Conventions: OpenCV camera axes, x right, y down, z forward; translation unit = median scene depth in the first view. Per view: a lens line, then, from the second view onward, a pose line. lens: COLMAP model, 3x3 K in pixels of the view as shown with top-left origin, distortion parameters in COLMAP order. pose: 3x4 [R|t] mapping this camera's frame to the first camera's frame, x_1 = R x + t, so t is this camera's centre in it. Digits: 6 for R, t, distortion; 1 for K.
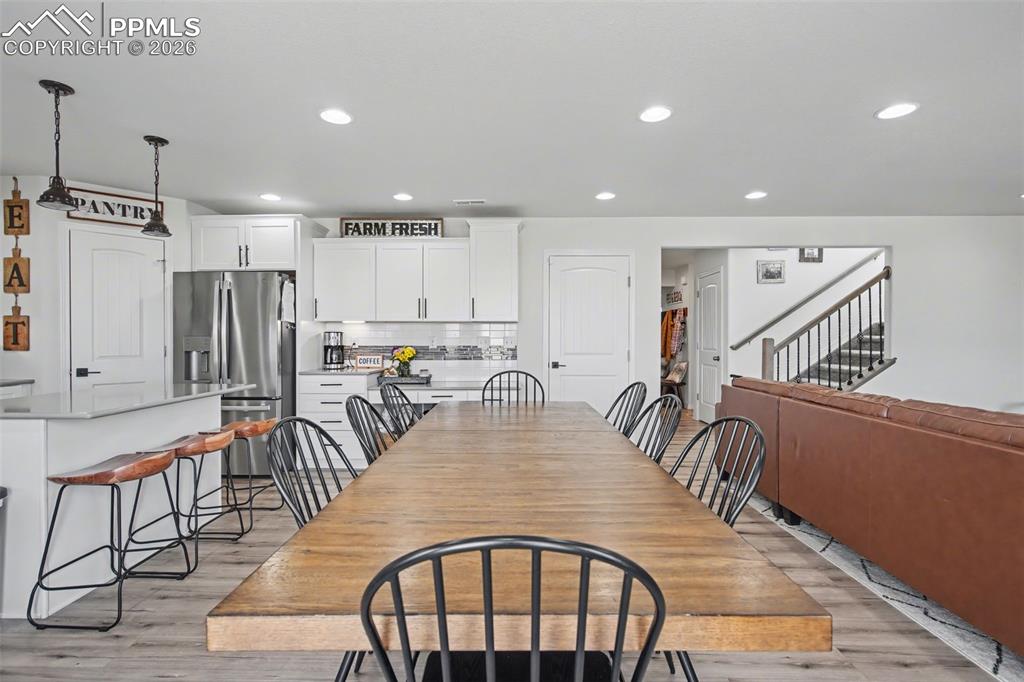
lens RADIAL K [[479.7, 0, 508.0], [0, 479.7, 340.4], [0, 0, 1]] dist [-0.000958, 0.000633]
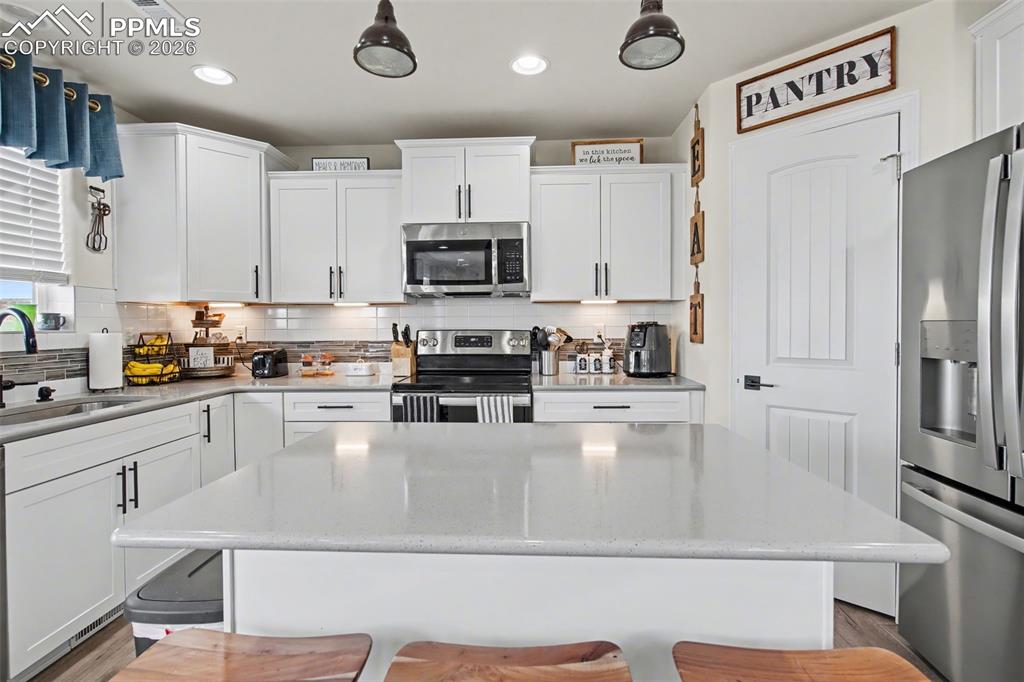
lens RADIAL K [[492.2, 0, 507.6], [0, 492.2, 331.9], [0, 0, 1]] dist [-0.001691, 0.000447]
pose [[-0.018704, 0.015601, -0.999703, -0.222394], [-0.002353, 0.999875, 0.015648, -0.004996], [0.999822, 0.002645, -0.018665, 0.590979]]
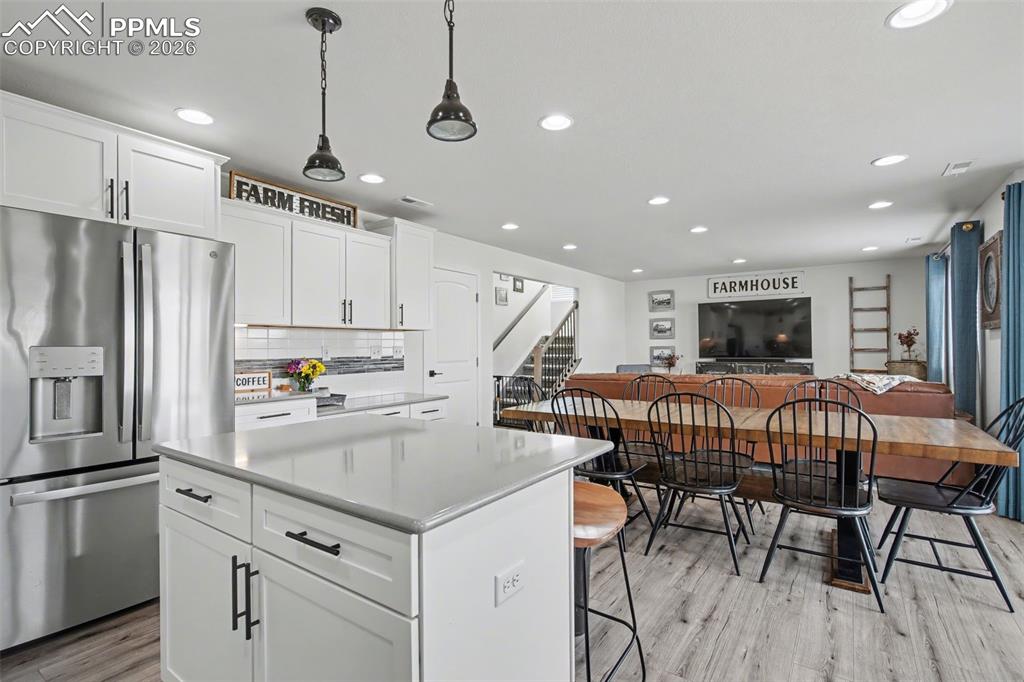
lens RADIAL K [[479.7, 0, 508.0], [0, 479.7, 340.4], [0, 0, 1]] dist [-0.000958, 0.000633]
pose [[0.559598, 0.004769, 0.828750, -0.721171], [0.011597, 0.999840, -0.013584, -0.003460], [-0.828683, 0.017212, 0.559453, 0.318804]]
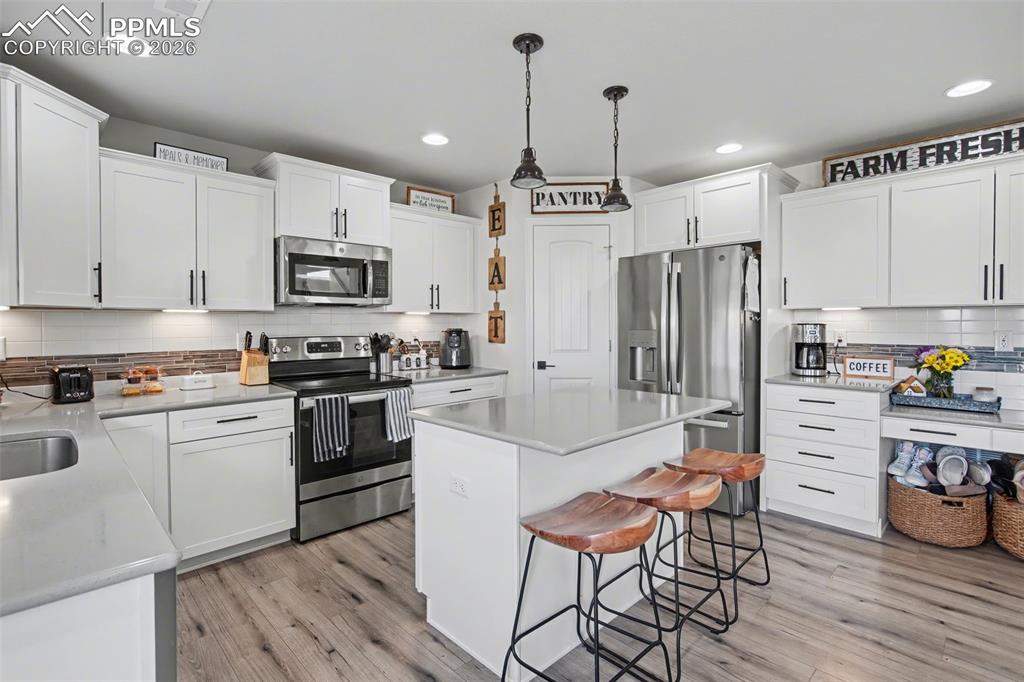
lens RADIAL K [[487.6, 0, 509.5], [0, 487.6, 329.3], [0, 0, 1]] dist [0.000016, 0.001414]
pose [[0.713364, 0.006734, -0.700761, -0.185492], [-0.001800, 0.999968, 0.007778, -0.014651], [0.700792, -0.004287, 0.713353, 0.187340]]
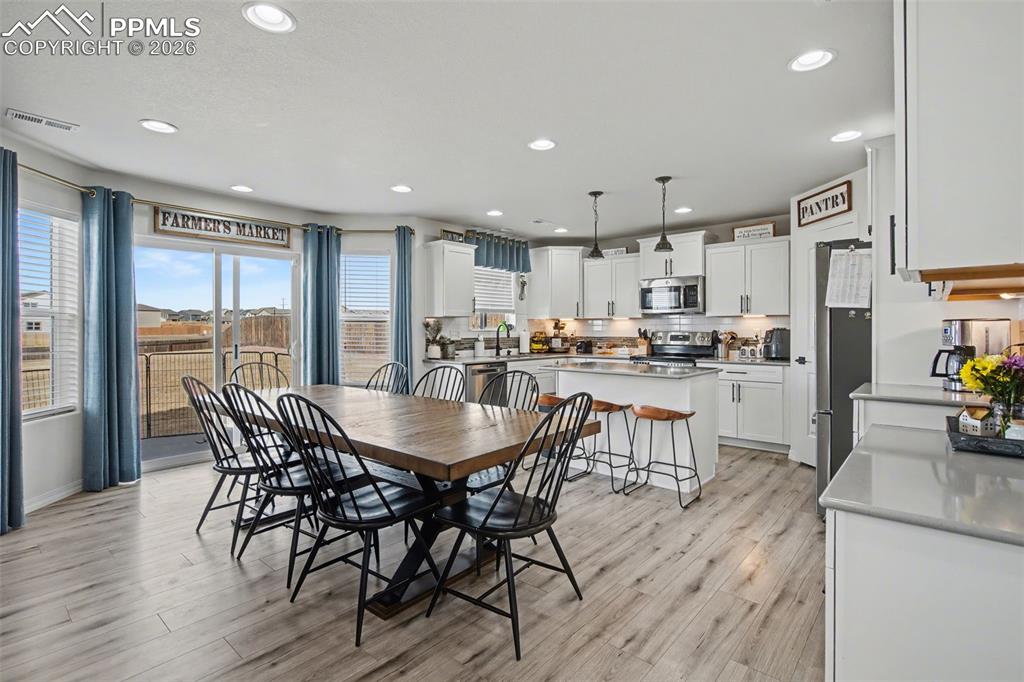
lens RADIAL K [[487.6, 0, 509.5], [0, 487.6, 329.3], [0, 0, 1]] dist [0.000016, 0.001414]
pose [[-0.636237, 0.001170, -0.771493, 0.369753], [-0.004552, 0.999976, 0.005270, -0.008188], [0.771480, 0.006865, -0.636216, 1.006976]]
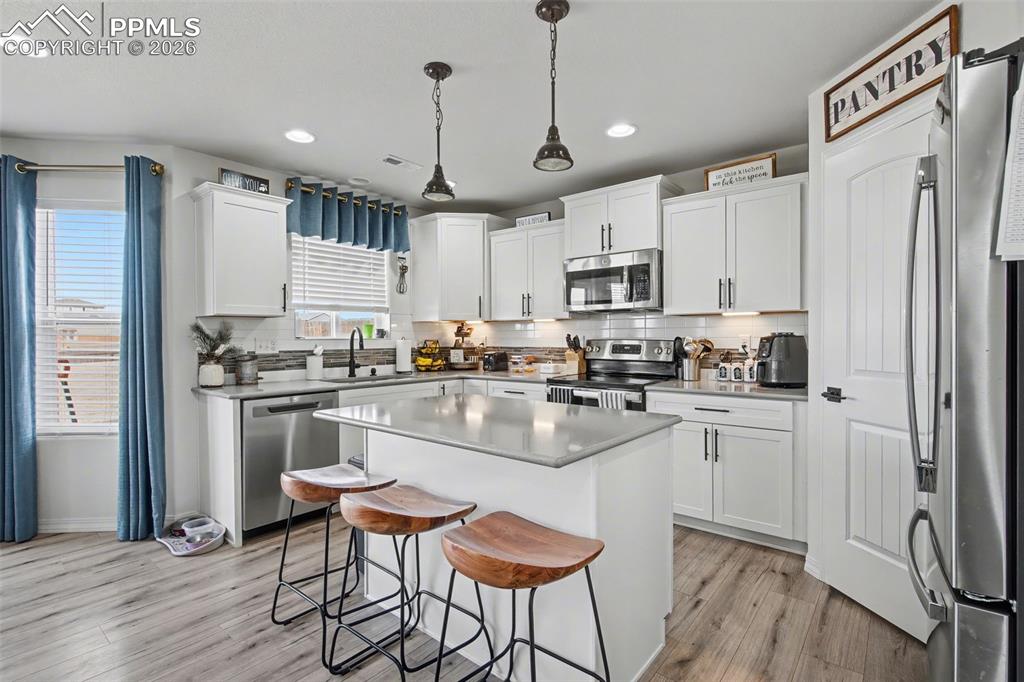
lens RADIAL K [[479.7, 0, 508.0], [0, 479.7, 340.4], [0, 0, 1]] dist [-0.000958, 0.000633]
pose [[-0.614923, 0.010238, -0.788521, -0.145928], [-0.001450, 0.999899, 0.014113, -0.006814], [0.788586, 0.009822, -0.614846, 0.878220]]
